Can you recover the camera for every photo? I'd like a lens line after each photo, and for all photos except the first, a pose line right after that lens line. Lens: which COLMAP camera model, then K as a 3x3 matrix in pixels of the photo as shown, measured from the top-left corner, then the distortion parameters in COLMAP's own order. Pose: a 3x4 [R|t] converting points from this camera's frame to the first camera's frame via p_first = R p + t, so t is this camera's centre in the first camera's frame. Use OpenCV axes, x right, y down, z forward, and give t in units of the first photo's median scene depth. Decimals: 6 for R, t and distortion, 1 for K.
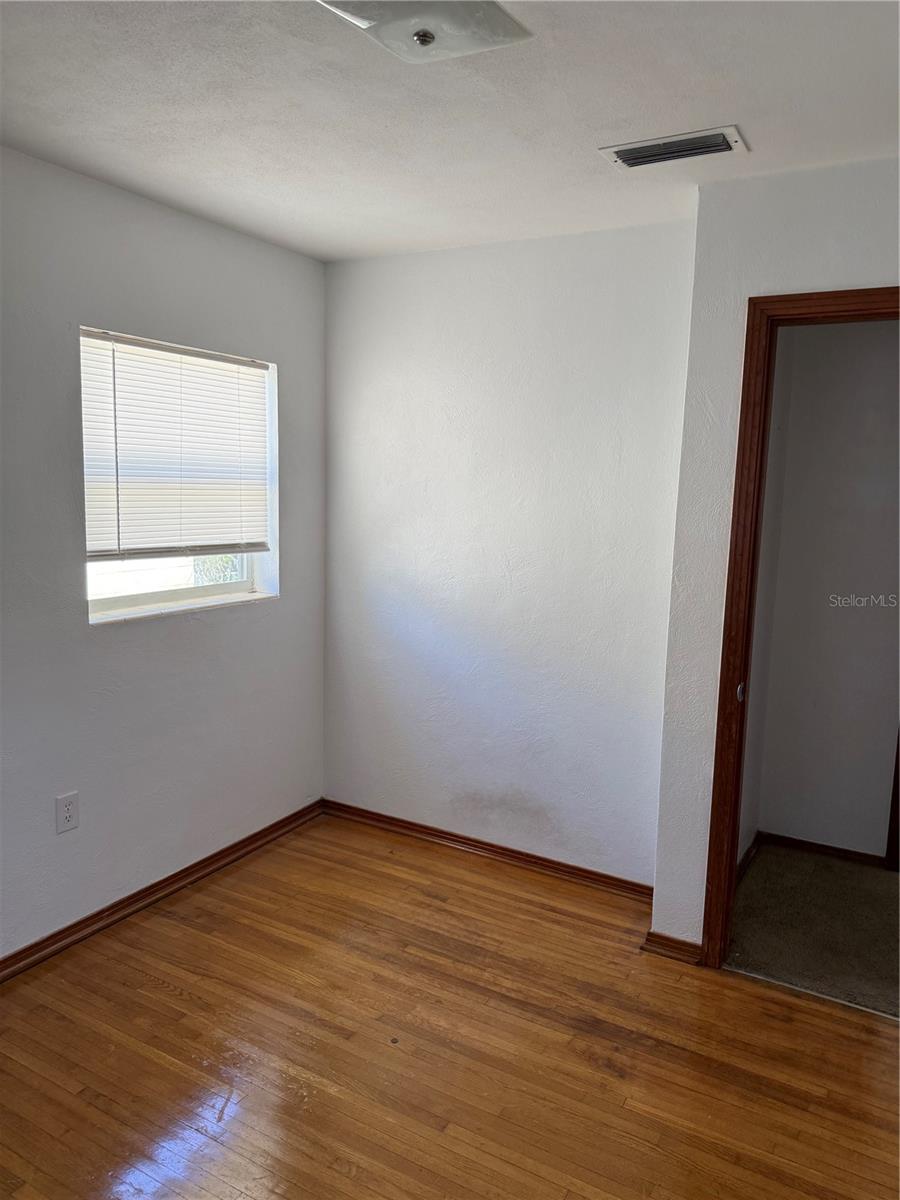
lens RADIAL K [[850.4, 0, 449.3], [0, 850.4, 588.5], [0, 0, 1]] dist [-0.010978, -0.002991]
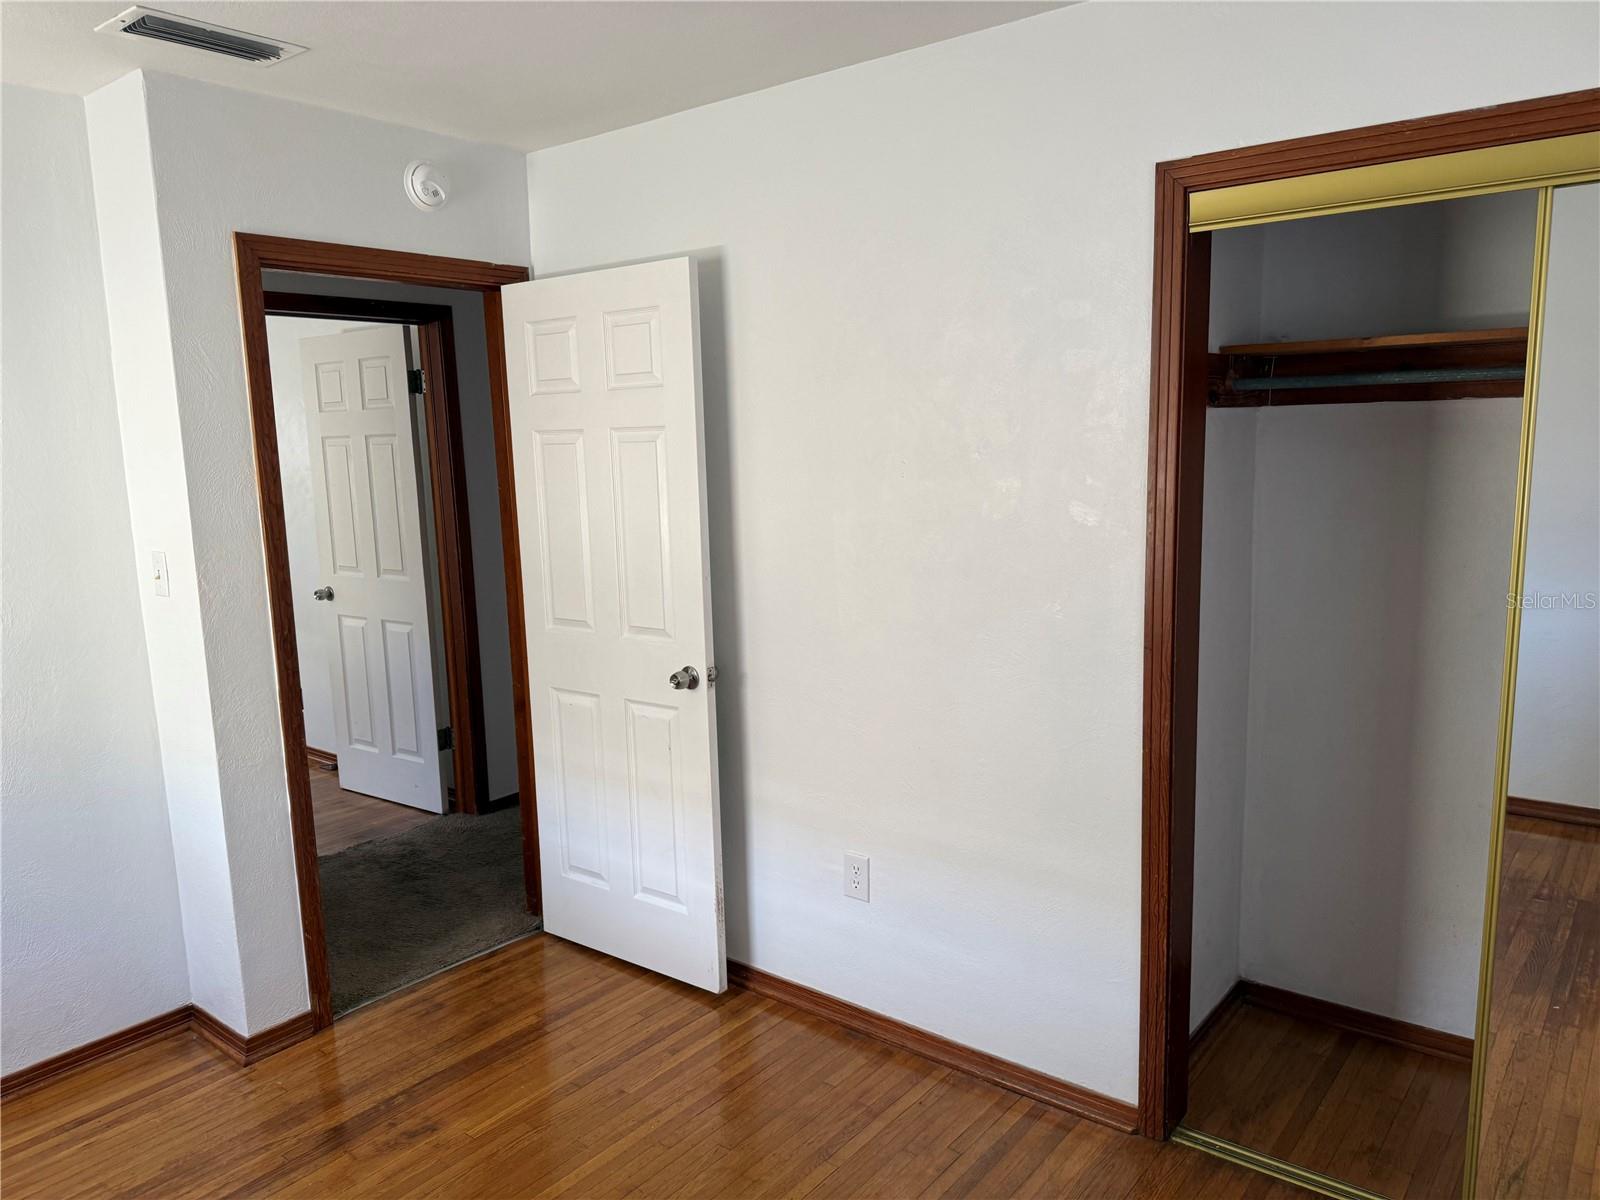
lens RADIAL K [[1133.8, 0, 796.1], [0, 1133.8, 612.0], [0, 0, 1]] dist [-0.010978, -0.002991]
pose [[0.152321, -0.195341, 0.968834, -0.662593], [0.159443, 0.972290, 0.170970, -0.078787], [-0.975385, 0.128431, 0.179246, 0.296883]]
